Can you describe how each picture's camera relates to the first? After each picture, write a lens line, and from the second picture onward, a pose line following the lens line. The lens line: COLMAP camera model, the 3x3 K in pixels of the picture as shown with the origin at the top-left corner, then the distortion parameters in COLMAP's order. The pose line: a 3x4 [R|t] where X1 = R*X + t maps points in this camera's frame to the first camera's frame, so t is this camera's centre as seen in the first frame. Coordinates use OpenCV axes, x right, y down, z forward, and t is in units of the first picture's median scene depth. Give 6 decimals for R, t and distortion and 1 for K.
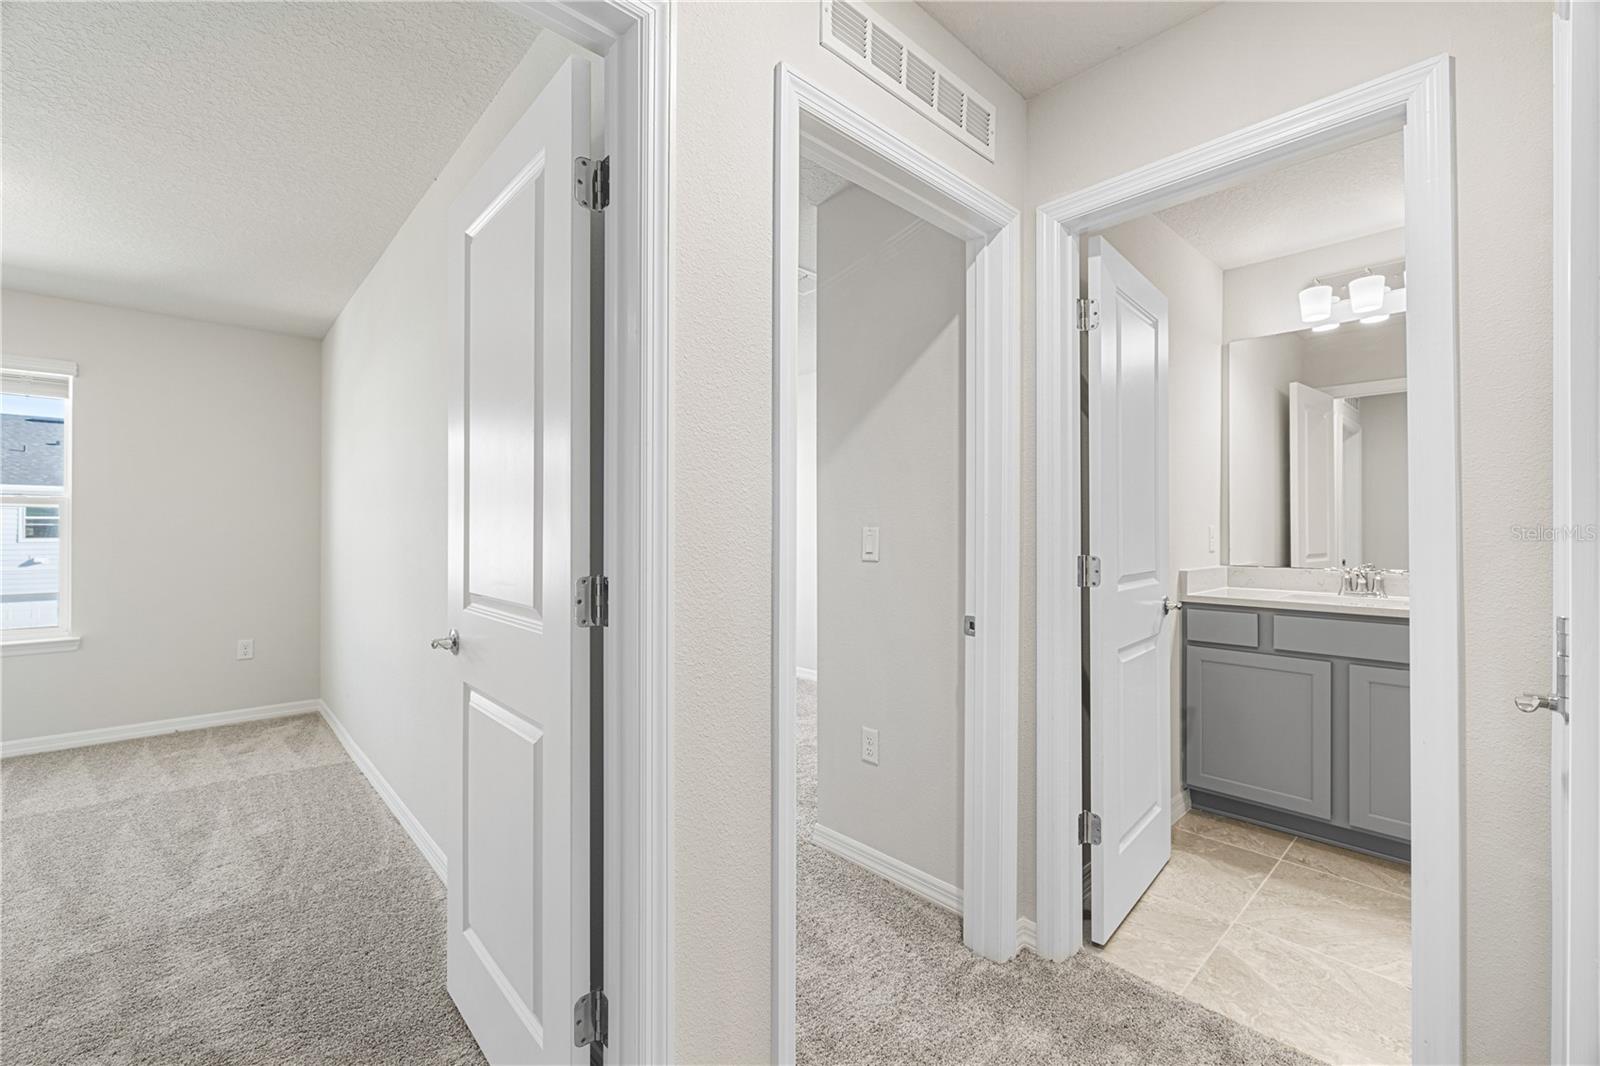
lens RADIAL K [[676.6, 0, 807.1], [0, 676.6, 526.0], [0, 0, 1]] dist [0.002255, -0.000267]
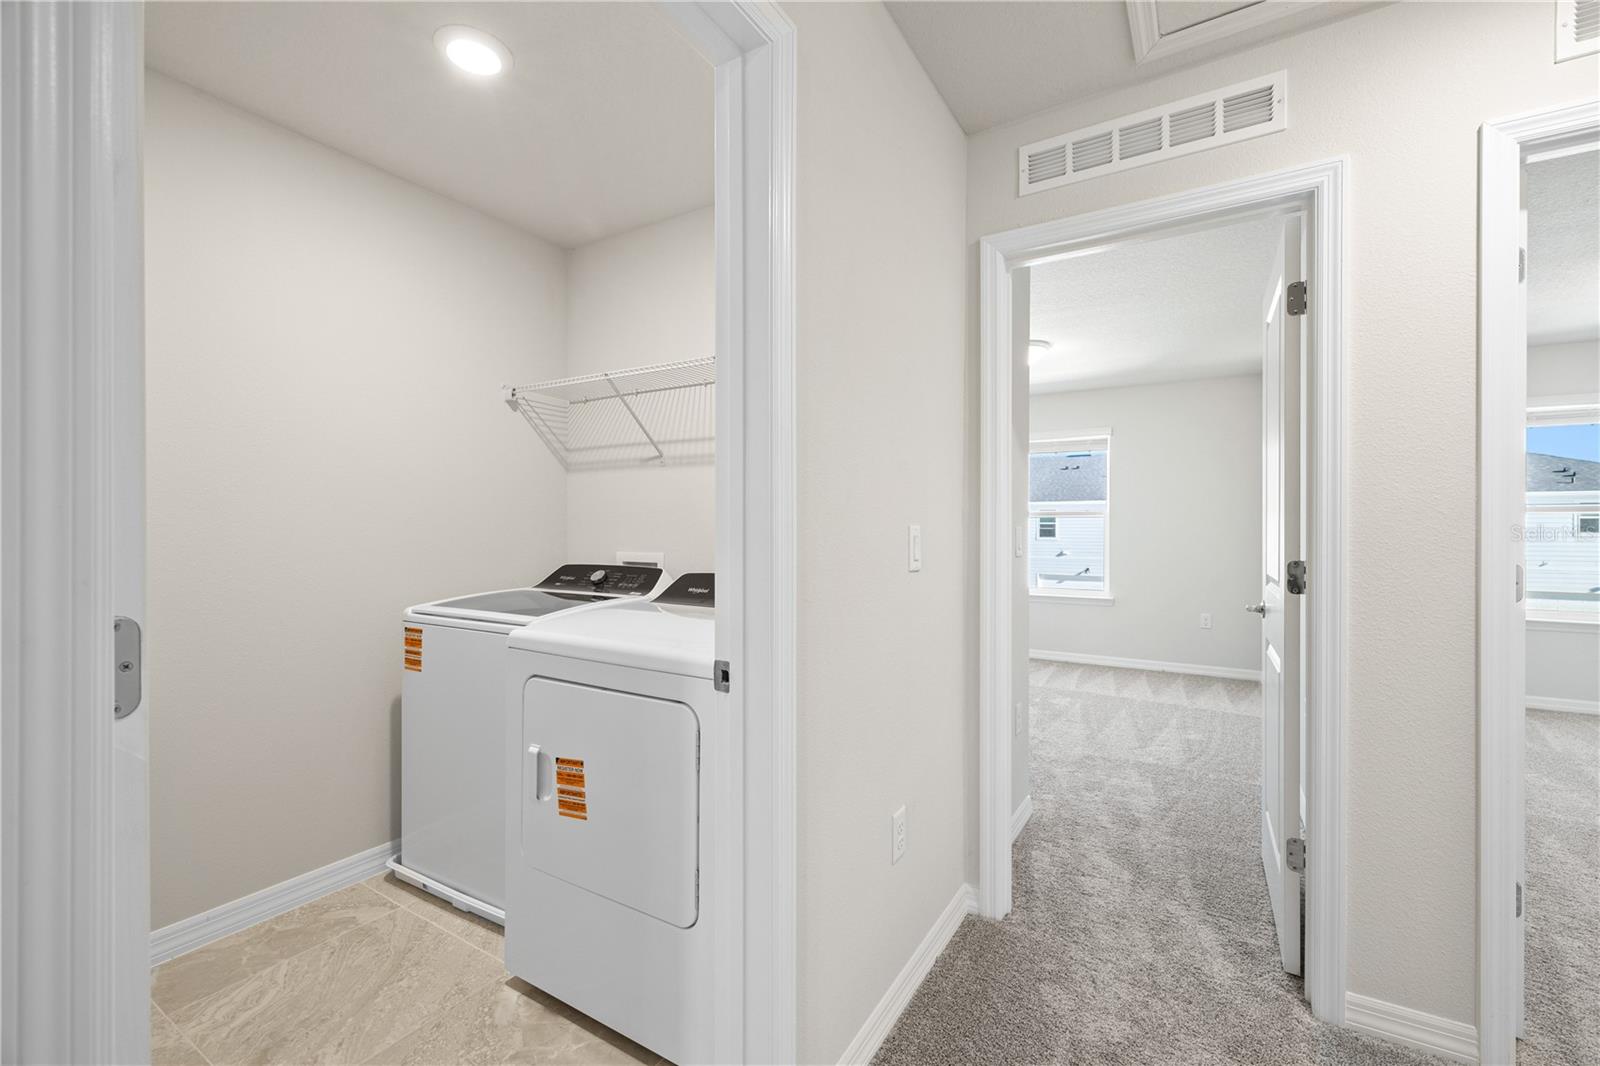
lens RADIAL K [[676.6, 0, 800.6], [0, 676.6, 534.0], [0, 0, 1]] dist [0.002255, -0.000267]
pose [[0.275937, 0.005547, -0.961160, 0.311326], [0.001787, 0.999979, 0.006284, 0.001562], [0.961174, -0.003451, 0.275921, -0.180699]]
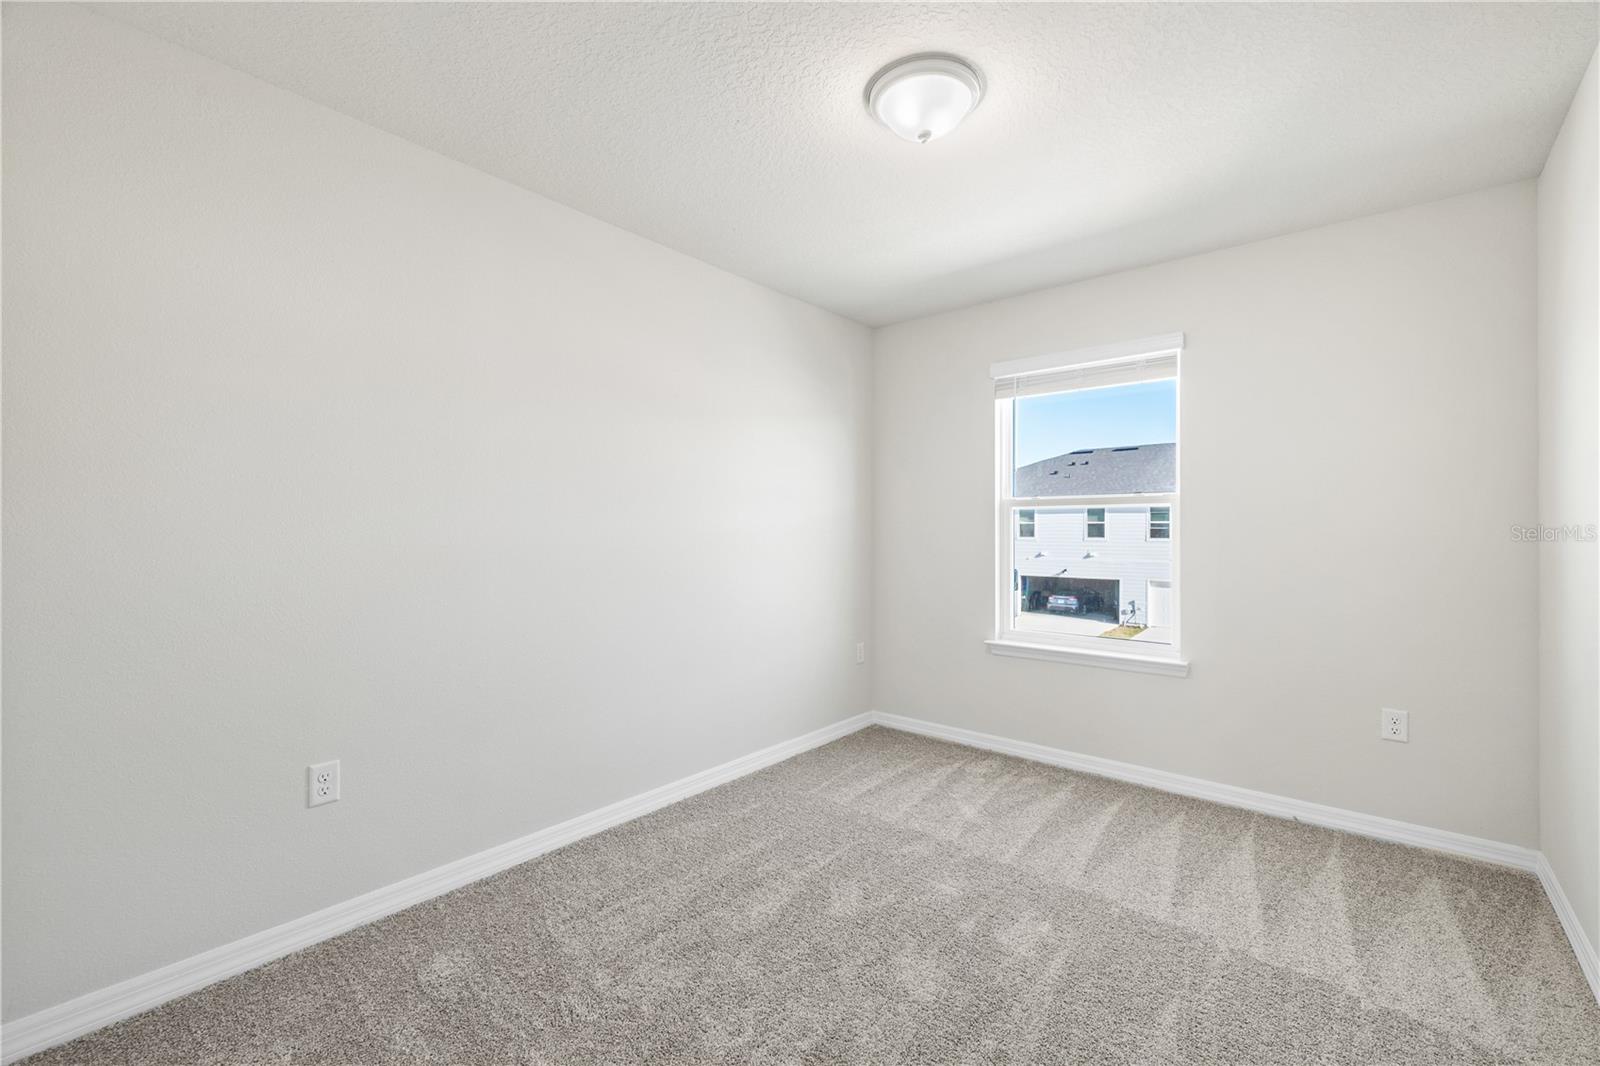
lens RADIAL K [[676.6, 0, 793.5], [0, 676.6, 536.5], [0, 0, 1]] dist [0.002255, -0.000267]
pose [[0.122392, 0.006038, -0.992464, -0.373525], [0.007179, 0.999950, 0.006969, 0.000195], [0.992456, -0.007978, 0.122342, 0.503984]]
